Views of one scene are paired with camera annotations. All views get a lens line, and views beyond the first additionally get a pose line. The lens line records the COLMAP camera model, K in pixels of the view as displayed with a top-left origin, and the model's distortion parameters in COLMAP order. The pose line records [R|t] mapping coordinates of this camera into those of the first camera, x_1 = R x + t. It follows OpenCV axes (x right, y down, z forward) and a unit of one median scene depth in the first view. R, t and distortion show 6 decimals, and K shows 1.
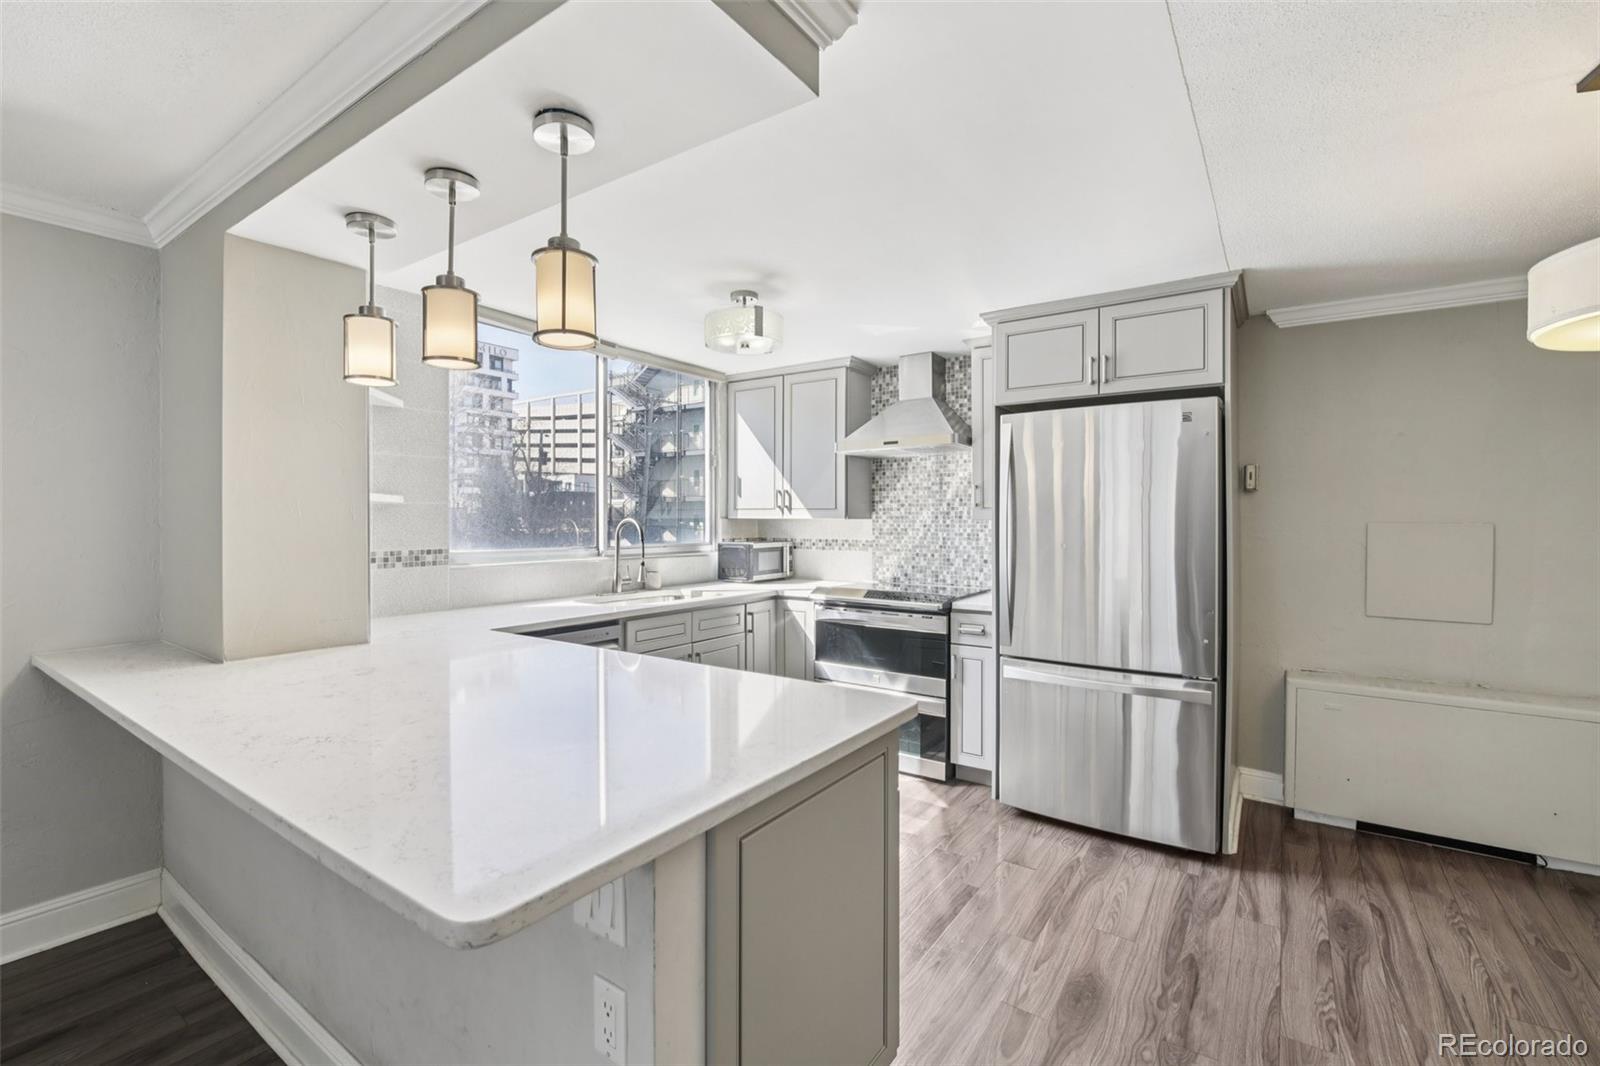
lens RADIAL K [[693.3, 0, 796.5], [0, 693.3, 523.7], [0, 0, 1]] dist [-0.005811, -0.004781]
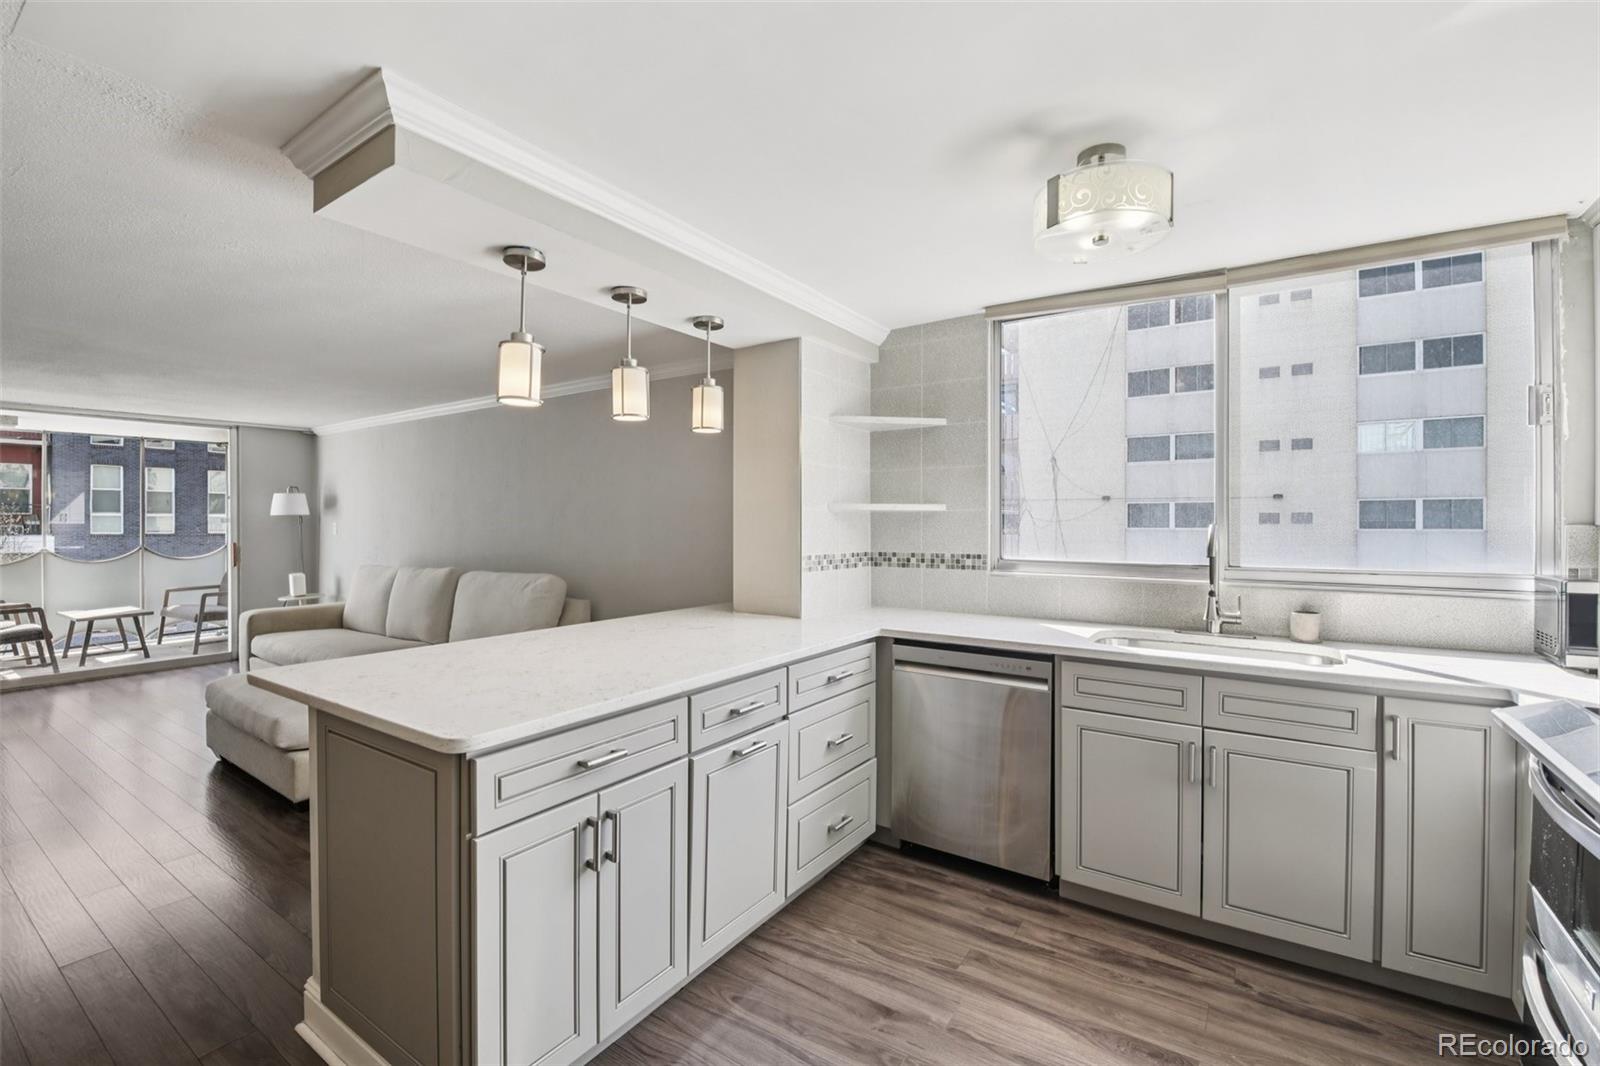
lens RADIAL K [[693.3, 0, 792.5], [0, 693.3, 526.6], [0, 0, 1]] dist [-0.005811, -0.004781]
pose [[0.007589, -0.000025, -0.999971, 0.461547], [-0.009773, 0.999952, -0.000099, -0.001700], [0.999923, 0.009774, 0.007589, 0.636006]]
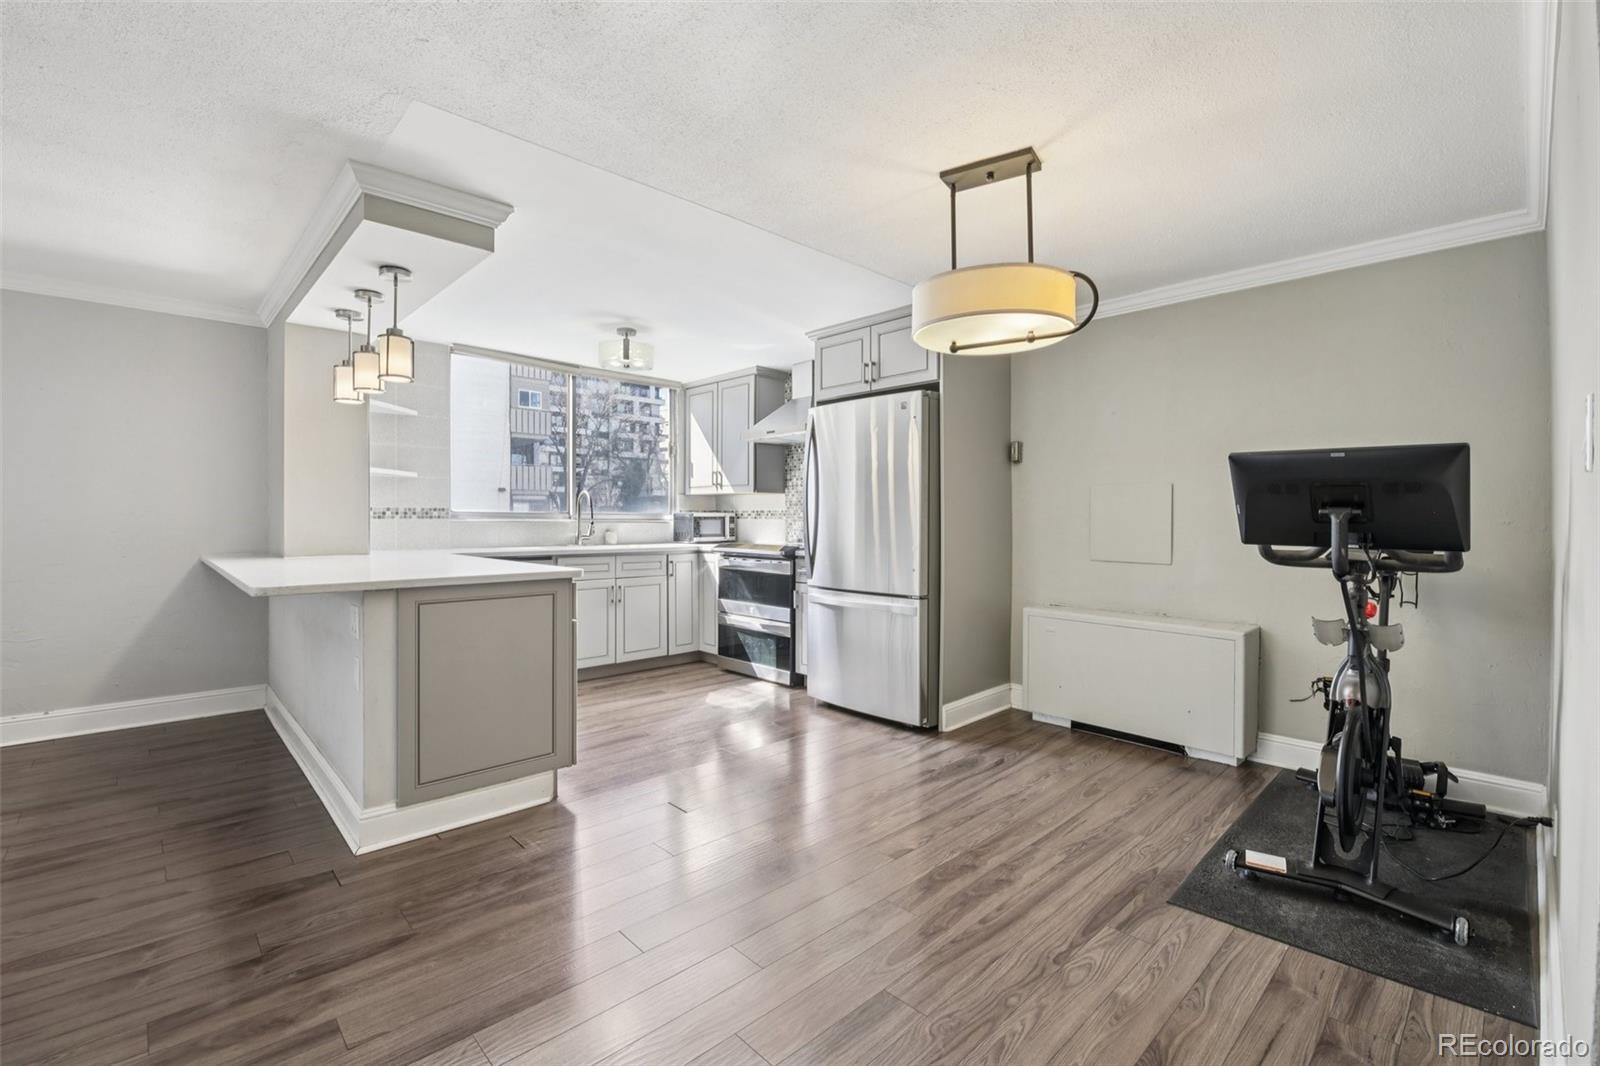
lens RADIAL K [[693.3, 0, 798.7], [0, 693.3, 521.3], [0, 0, 1]] dist [-0.005811, -0.004781]
pose [[0.979734, 0.002352, -0.200291, 0.492678], [-0.002906, 0.999993, -0.002472, 0.060072], [0.200283, 0.003004, 0.979733, -0.294031]]
